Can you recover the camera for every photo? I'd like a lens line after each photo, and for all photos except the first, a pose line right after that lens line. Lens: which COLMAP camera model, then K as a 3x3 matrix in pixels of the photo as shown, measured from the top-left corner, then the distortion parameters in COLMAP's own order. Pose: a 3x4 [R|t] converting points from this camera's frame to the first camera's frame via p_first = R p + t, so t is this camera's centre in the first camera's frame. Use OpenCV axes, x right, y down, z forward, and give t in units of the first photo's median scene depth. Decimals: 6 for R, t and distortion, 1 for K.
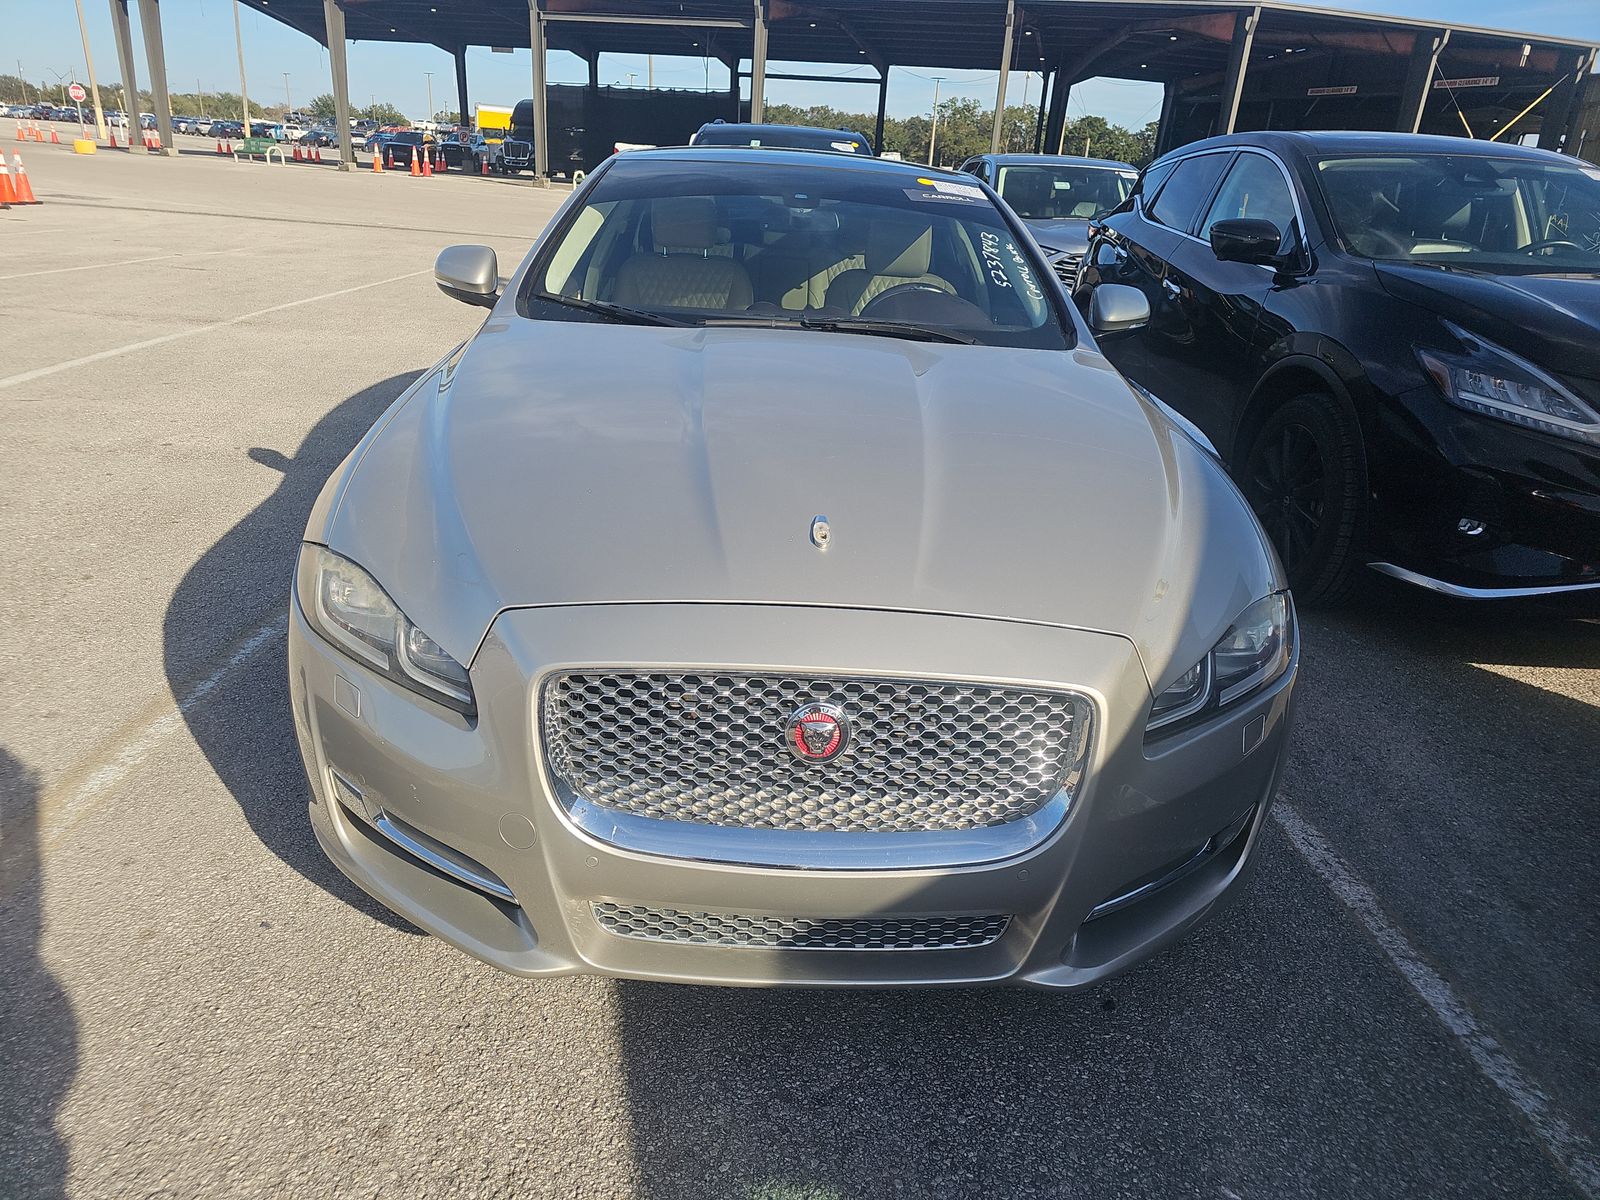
lens RADIAL K [[1032.7, 0, 801.4], [0, 1032.7, 586.2], [0, 0, 1]] dist [0.015650, -0.007111]
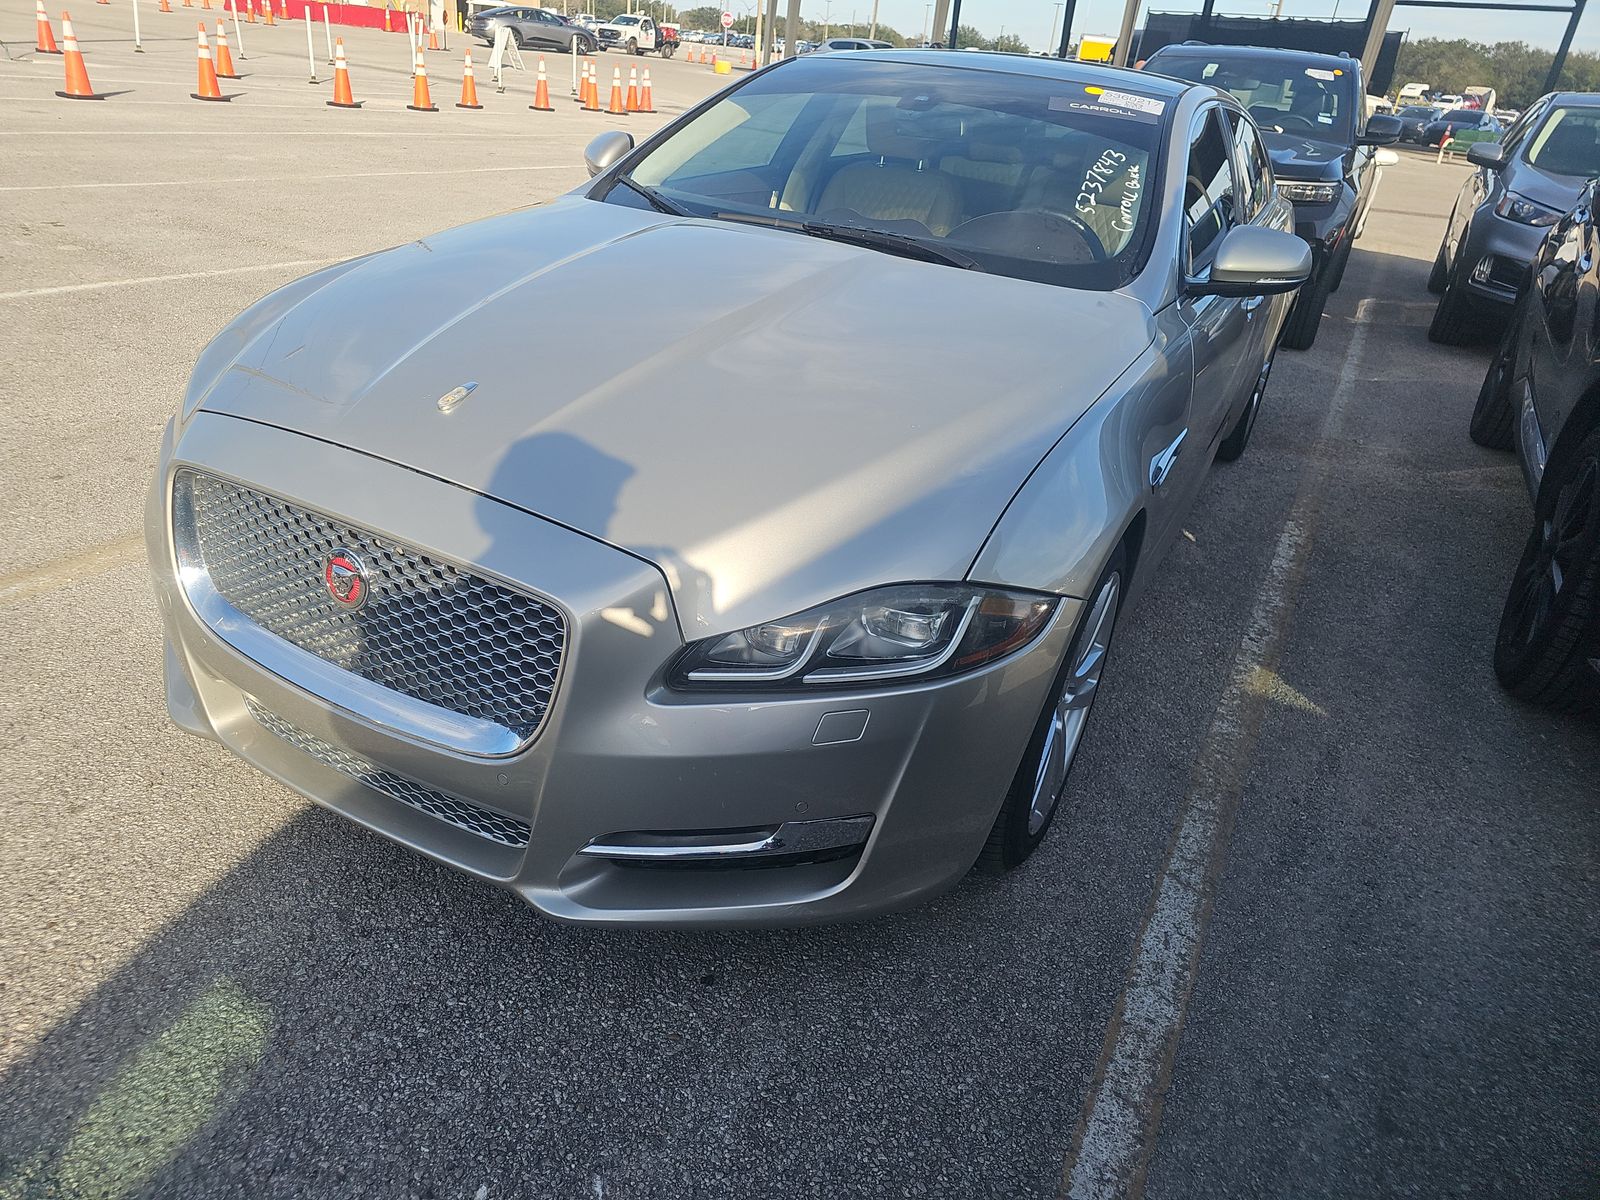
lens RADIAL K [[1032.7, 0, 801.4], [0, 1032.7, 586.2], [0, 0, 1]] dist [0.015650, -0.007111]
pose [[0.869798, 0.242535, -0.429684, 0.501464], [-0.219355, 0.970134, 0.103559, -0.034523], [0.441968, 0.004178, 0.897021, 0.158112]]
